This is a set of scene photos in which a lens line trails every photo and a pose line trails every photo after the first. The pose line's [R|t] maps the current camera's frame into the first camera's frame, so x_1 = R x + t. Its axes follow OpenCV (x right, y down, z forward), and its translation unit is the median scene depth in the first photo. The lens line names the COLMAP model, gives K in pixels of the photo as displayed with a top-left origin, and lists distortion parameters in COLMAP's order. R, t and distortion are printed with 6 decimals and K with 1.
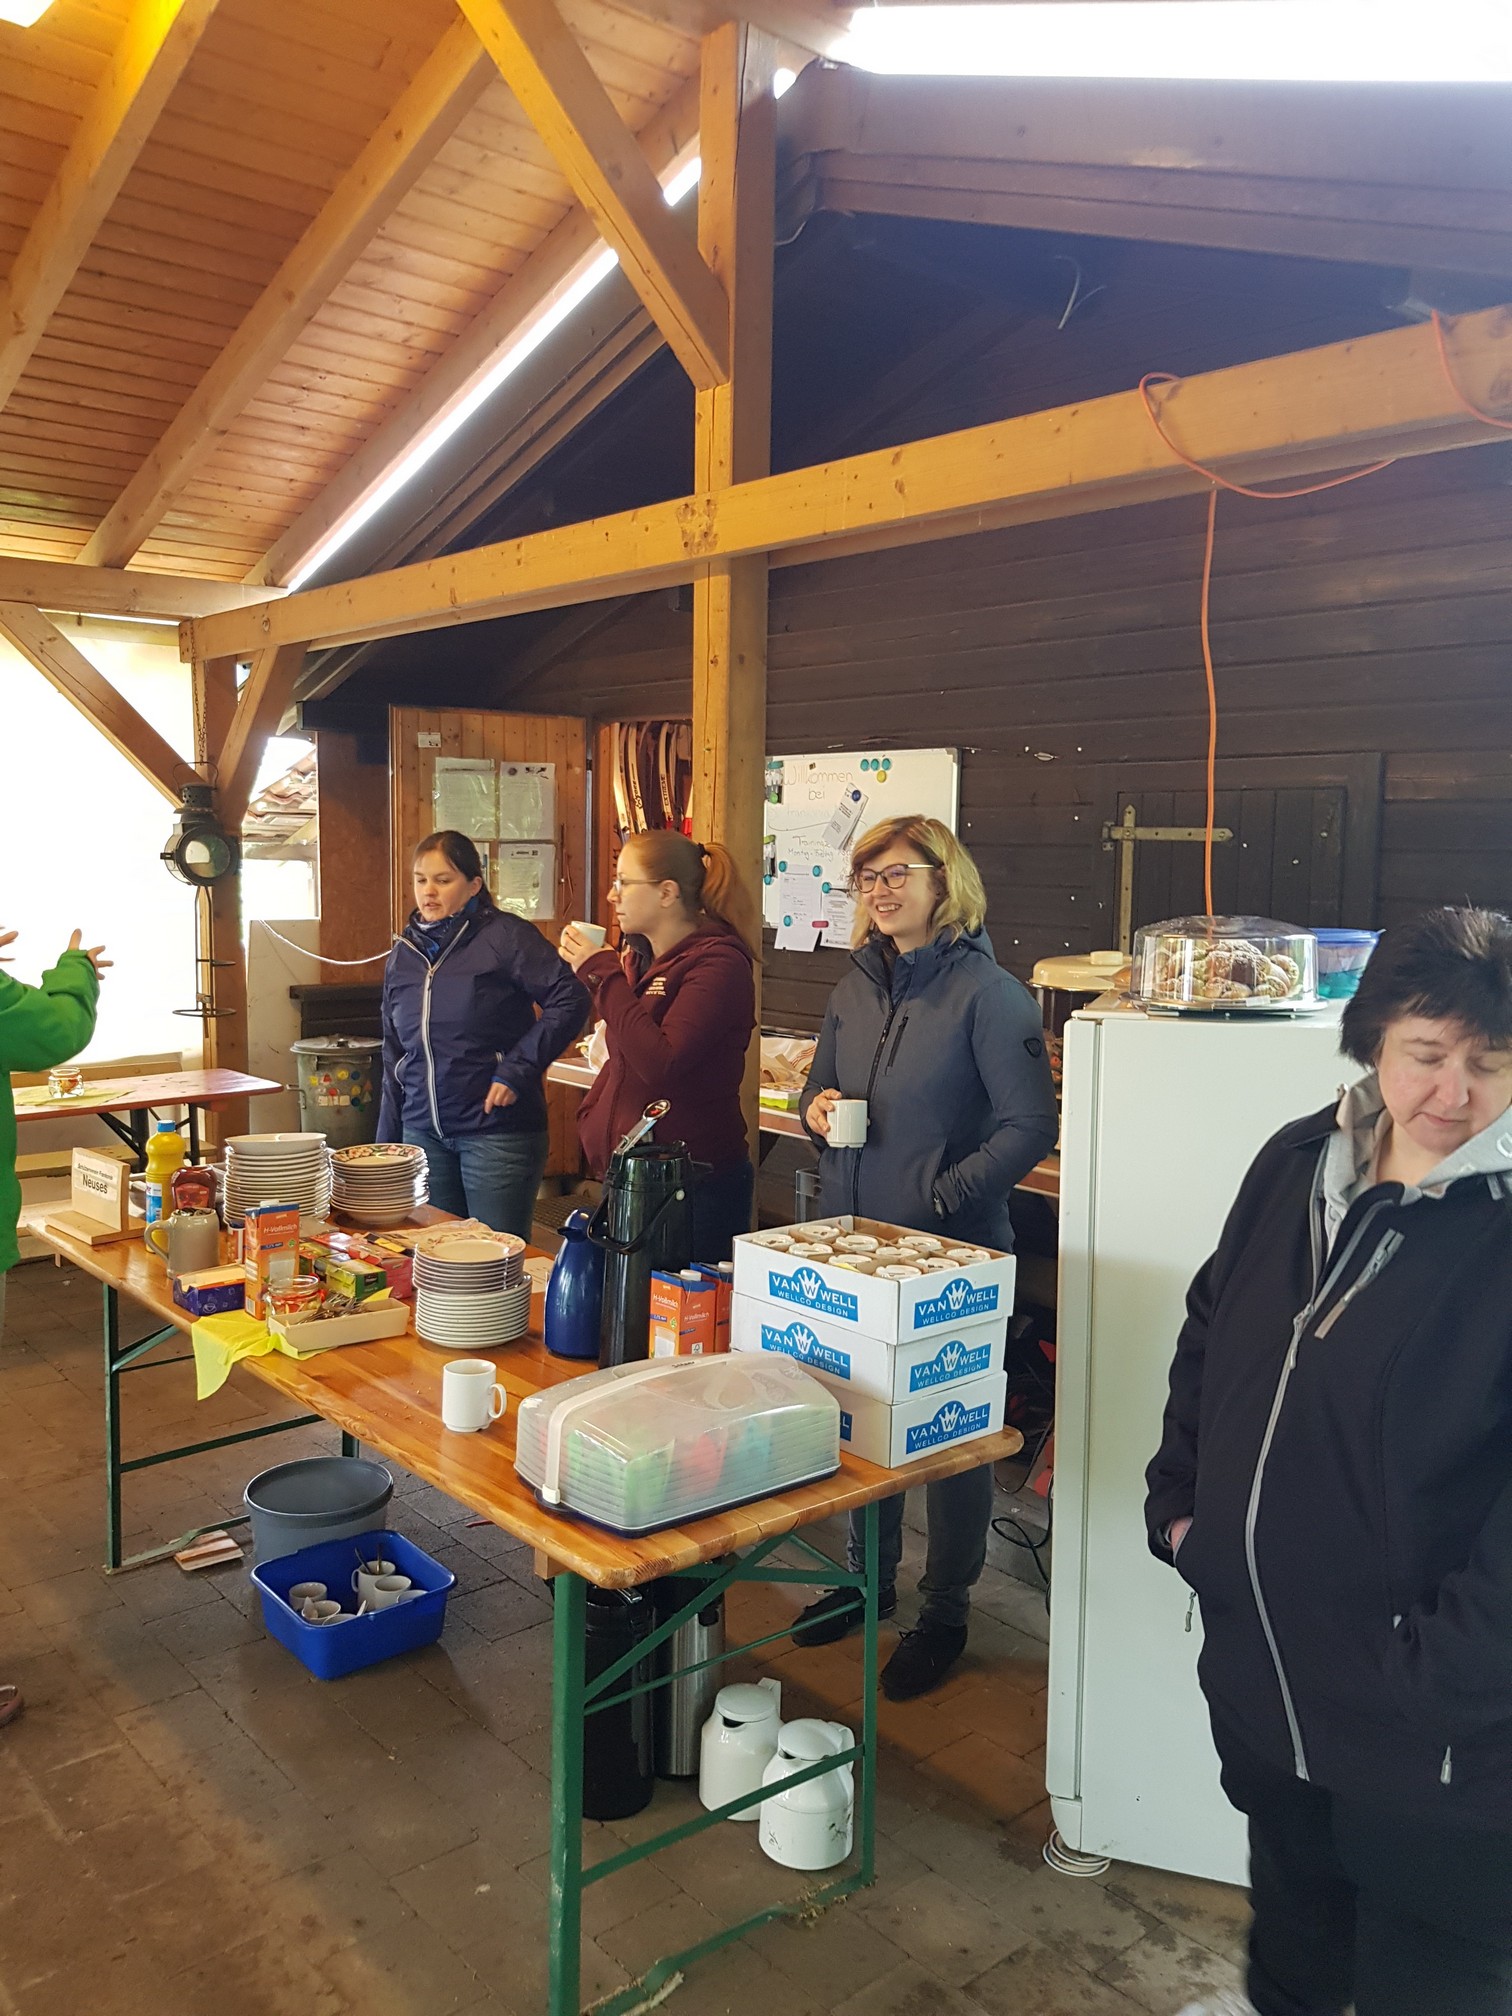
lens RADIAL K [[1580.4, 0, 748.5], [0, 1580.4, 1056.2], [0, 0, 1]] dist [0.069374, -0.114158]
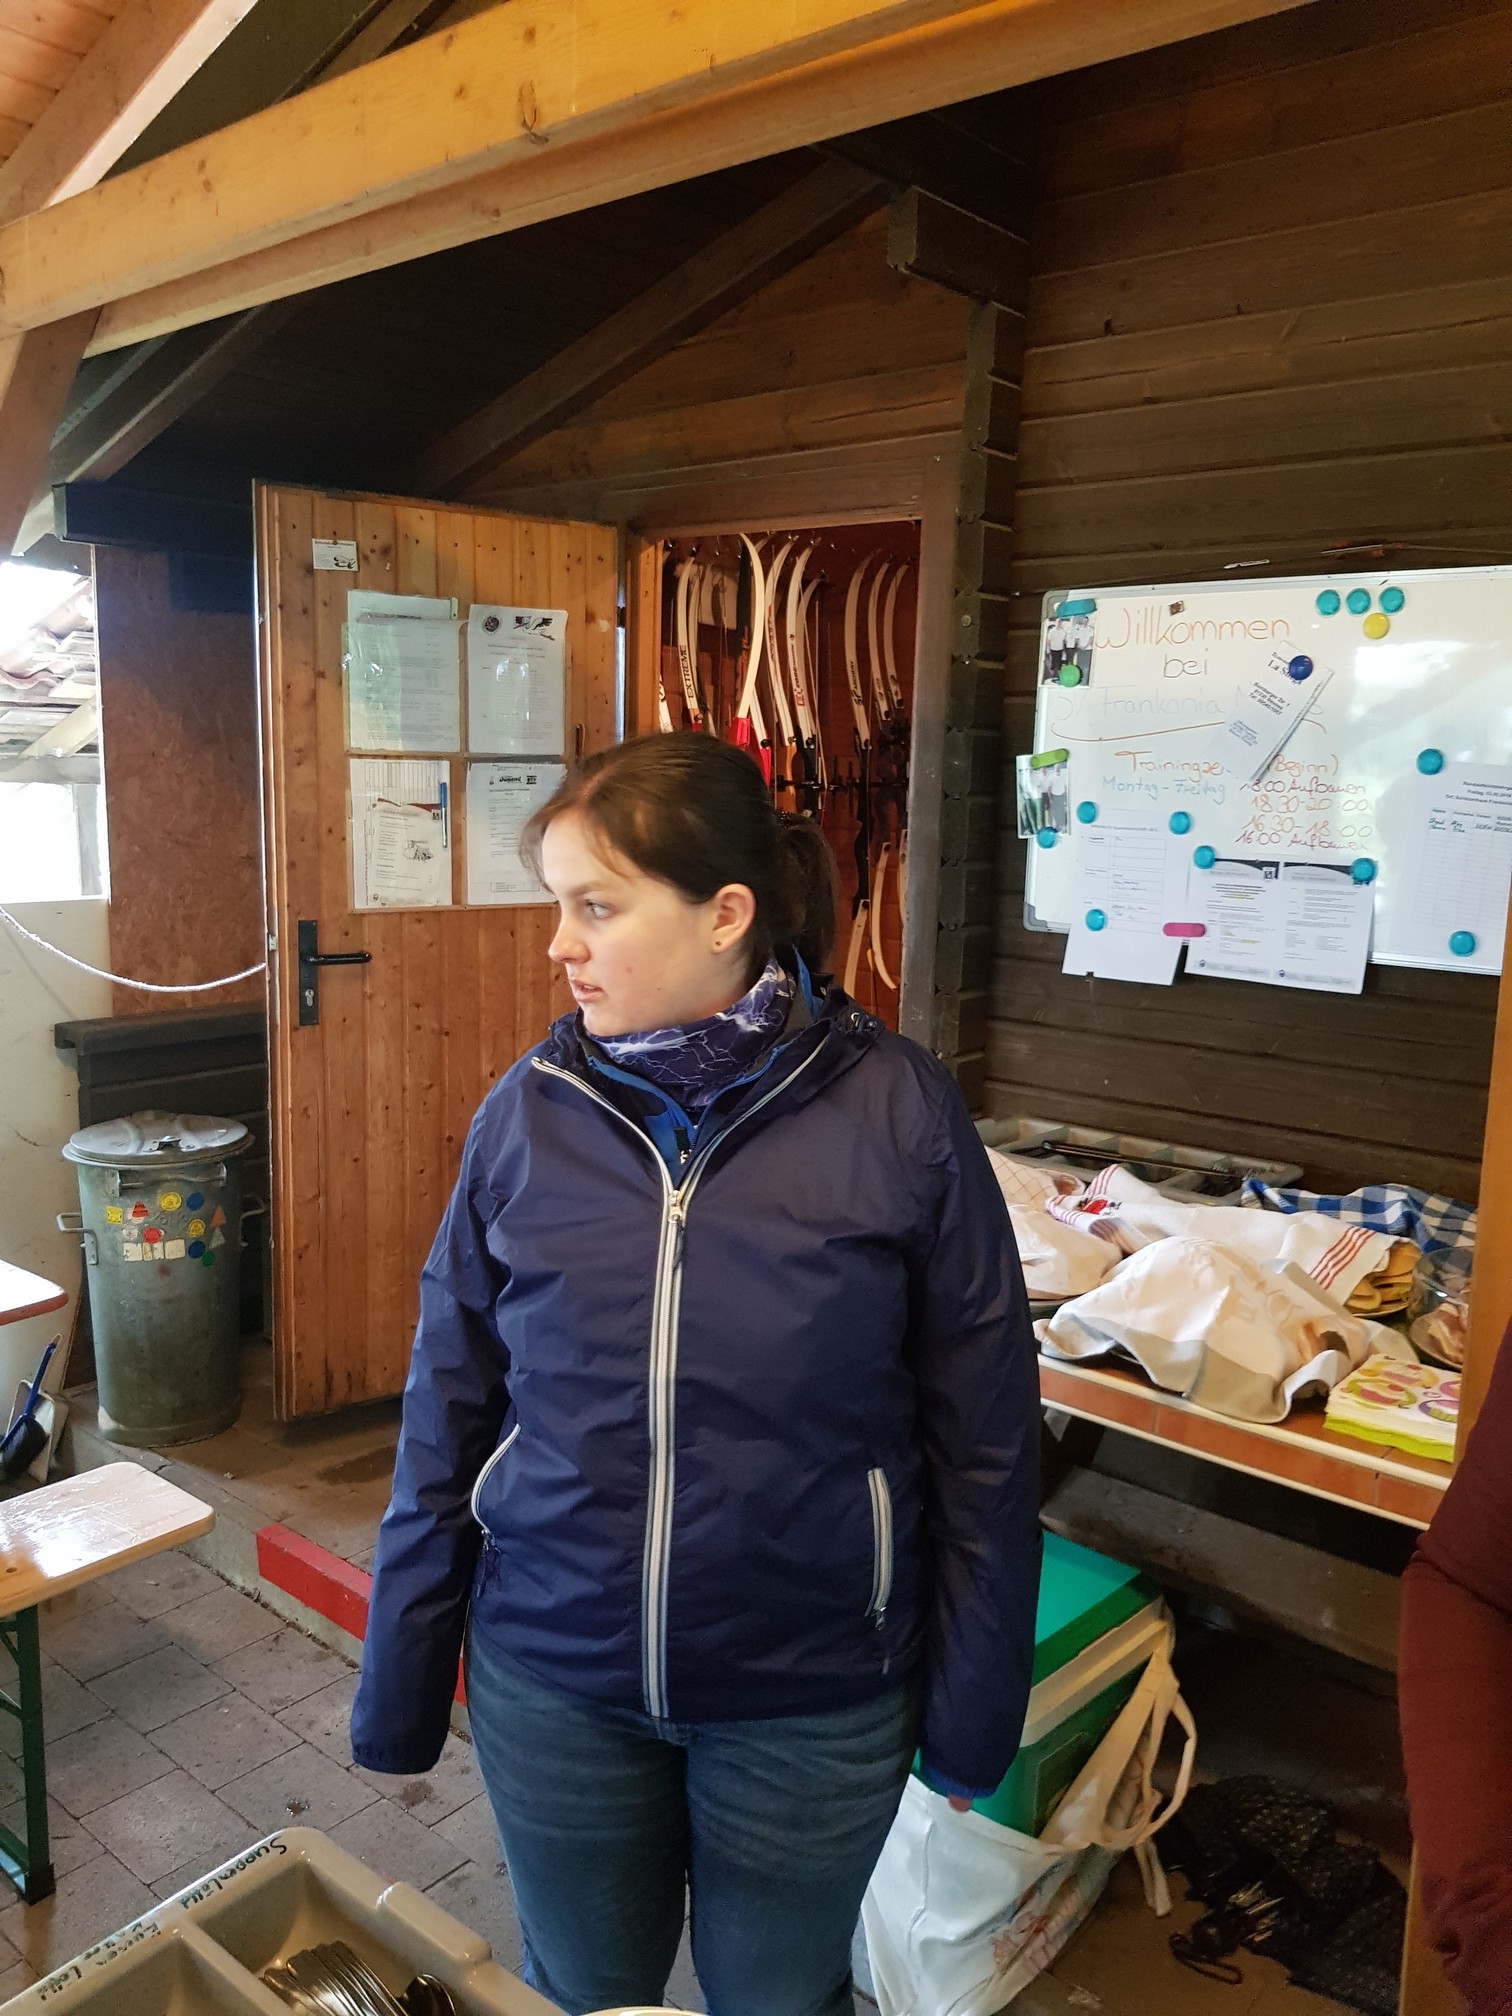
lens RADIAL K [[1546.7, 0, 730.6], [0, 1546.7, 1044.0], [0, 0, 1]] dist [0.058029, -0.111972]
pose [[0.988238, -0.020734, 0.151510, -0.167641], [0.013116, 0.998607, 0.051106, -0.072478], [-0.152358, -0.048518, 0.987134, 0.521876]]
